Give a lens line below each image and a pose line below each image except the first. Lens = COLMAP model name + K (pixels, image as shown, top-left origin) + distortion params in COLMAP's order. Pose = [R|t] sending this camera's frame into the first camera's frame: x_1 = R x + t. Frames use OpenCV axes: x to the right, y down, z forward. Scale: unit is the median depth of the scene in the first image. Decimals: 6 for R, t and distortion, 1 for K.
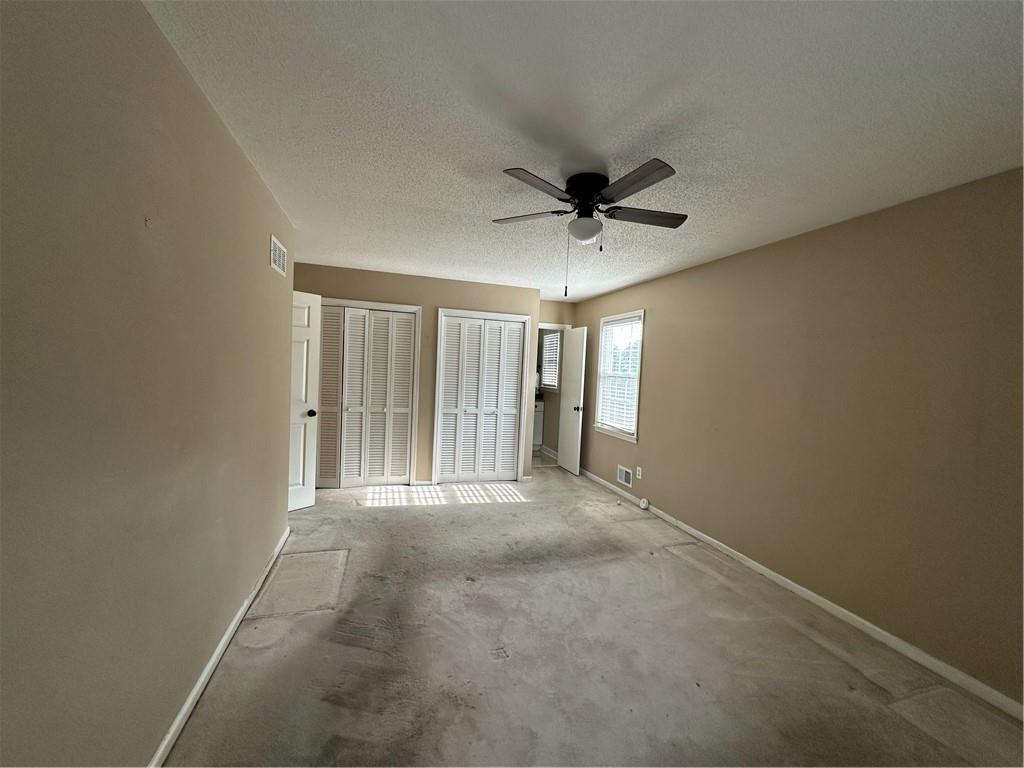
lens RADIAL K [[409.9, 0, 510.7], [0, 409.9, 384.5], [0, 0, 1]] dist [-0.006835, 0.001981]
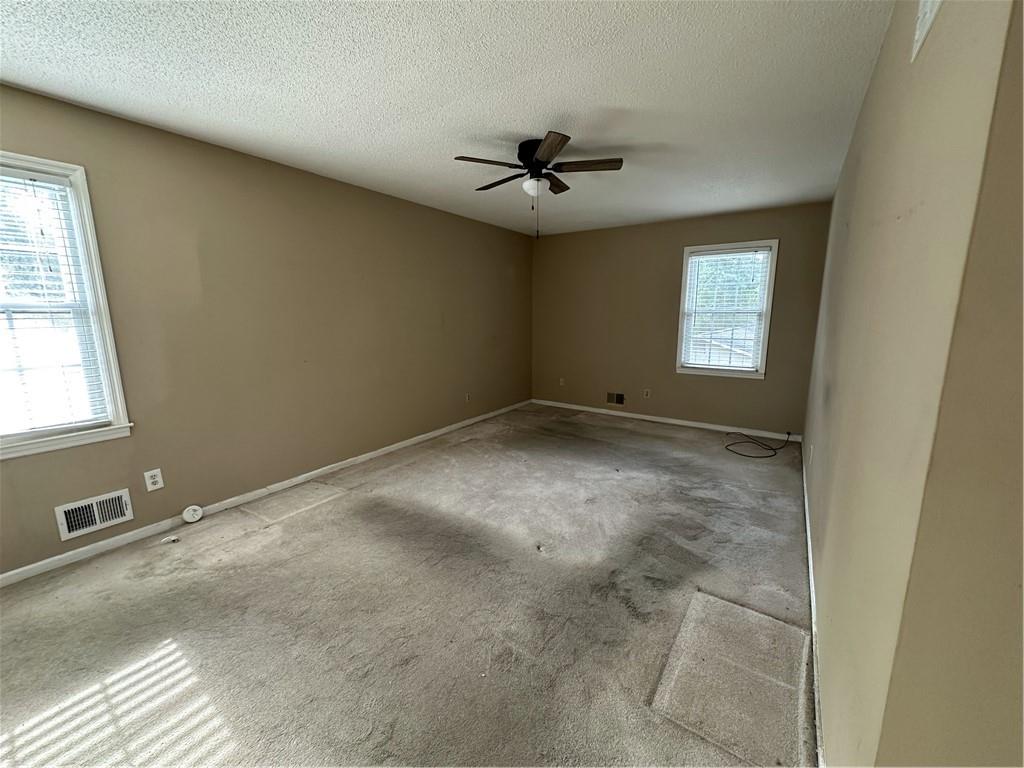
lens RADIAL K [[409.9, 0, 516.5], [0, 409.9, 383.2], [0, 0, 1]] dist [-0.006835, 0.001981]
pose [[-0.624041, -0.176702, 0.761150, -0.409177], [0.006615, 0.972866, 0.231276, -0.042597], [-0.781364, 0.149361, -0.605939, 0.929942]]
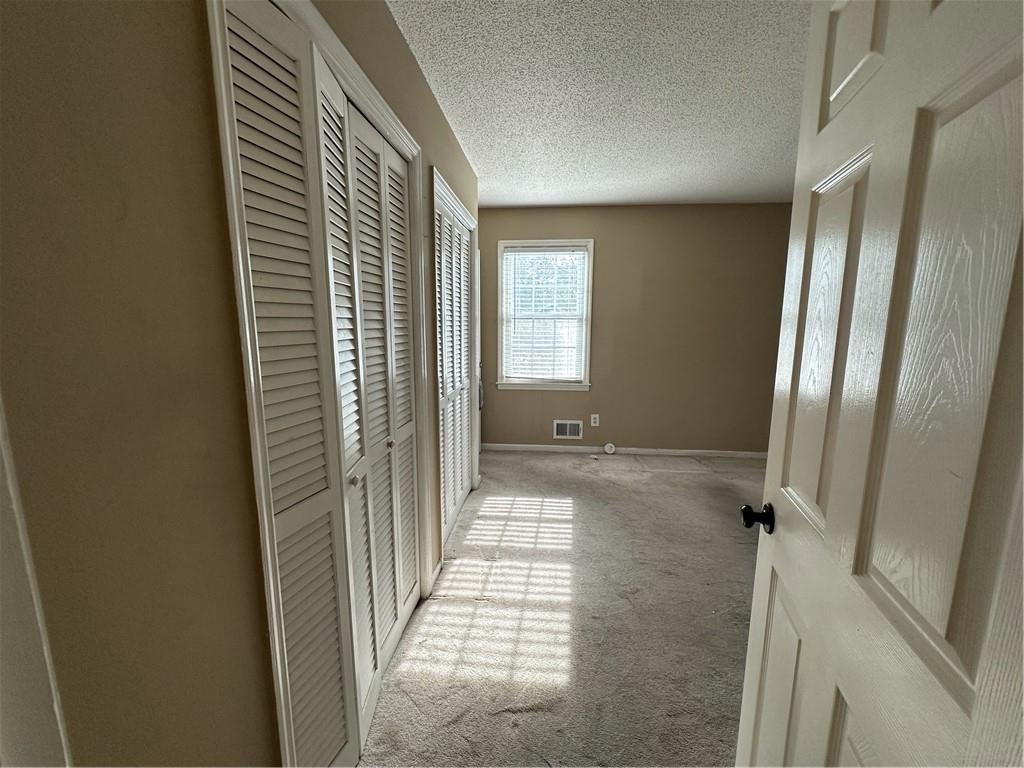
lens RADIAL K [[409.9, 0, 509.2], [0, 409.9, 384.2], [0, 0, 1]] dist [-0.006835, 0.001981]
pose [[0.389493, -0.185811, 0.902092, -0.597187], [0.049992, 0.982260, 0.180739, -0.045592], [-0.919672, -0.025299, 0.391872, 0.814663]]
